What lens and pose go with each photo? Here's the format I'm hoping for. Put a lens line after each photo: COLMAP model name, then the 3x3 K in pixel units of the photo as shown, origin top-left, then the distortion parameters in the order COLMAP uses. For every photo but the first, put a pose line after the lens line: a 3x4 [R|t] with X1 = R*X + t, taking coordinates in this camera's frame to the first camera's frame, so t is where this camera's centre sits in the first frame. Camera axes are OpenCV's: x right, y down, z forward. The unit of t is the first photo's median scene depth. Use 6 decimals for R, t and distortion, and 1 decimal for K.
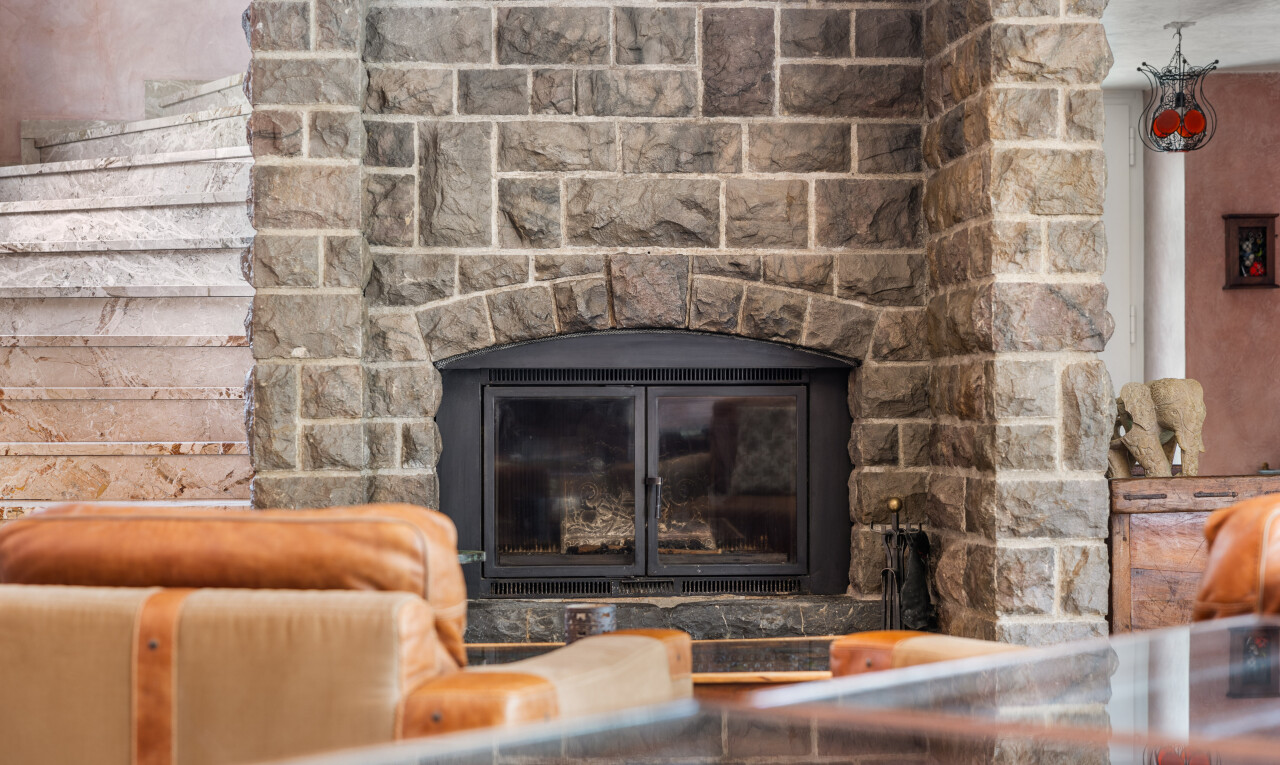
lens RADIAL K [[2585.1, 0, 640.0], [0, 2585.1, 382.5], [0, 0, 1]] dist [0.014097, 0.123087]
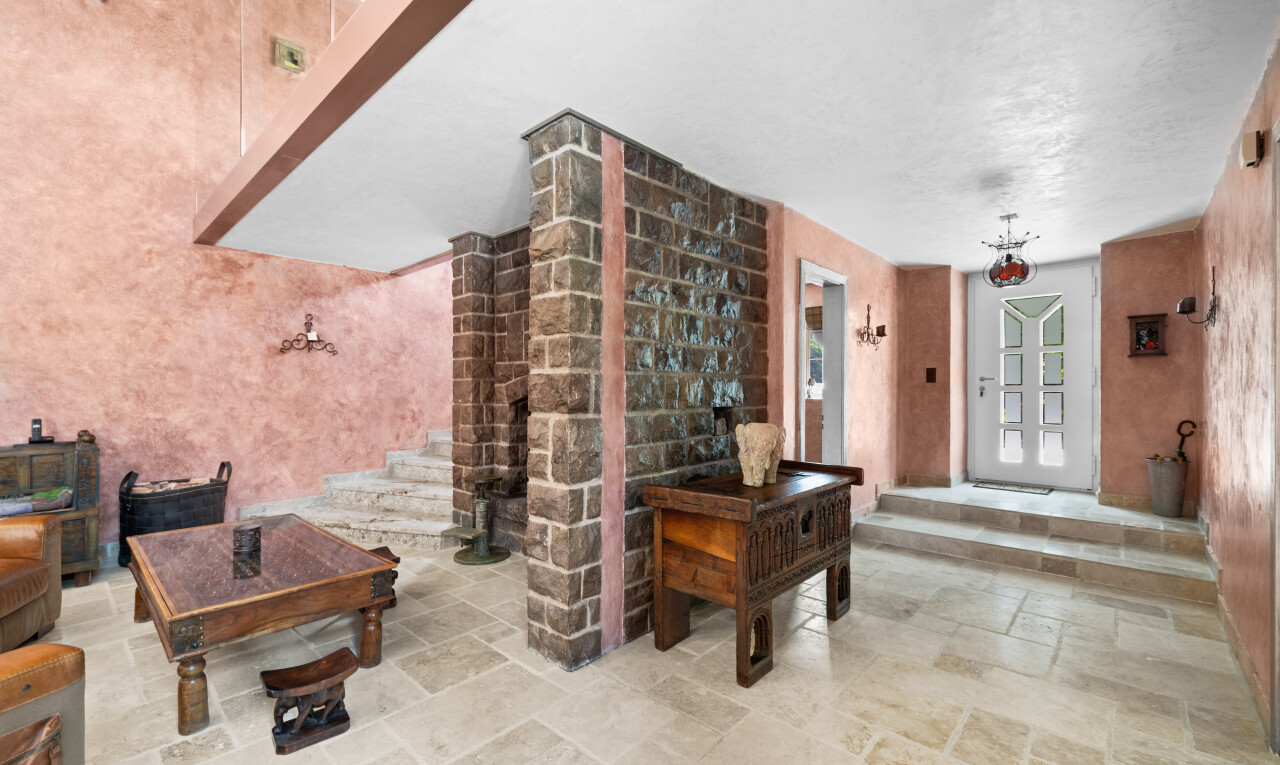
lens RADIAL K [[542.0, 0, 640.0], [0, 542.0, 382.5], [0, 0, 1]] dist [0.000746, 0.000032]
pose [[0.658214, -0.005086, -0.752813, 0.446458], [0.005227, 0.999984, -0.002185, -0.029572], [0.752812, -0.002497, 0.658230, 0.755539]]
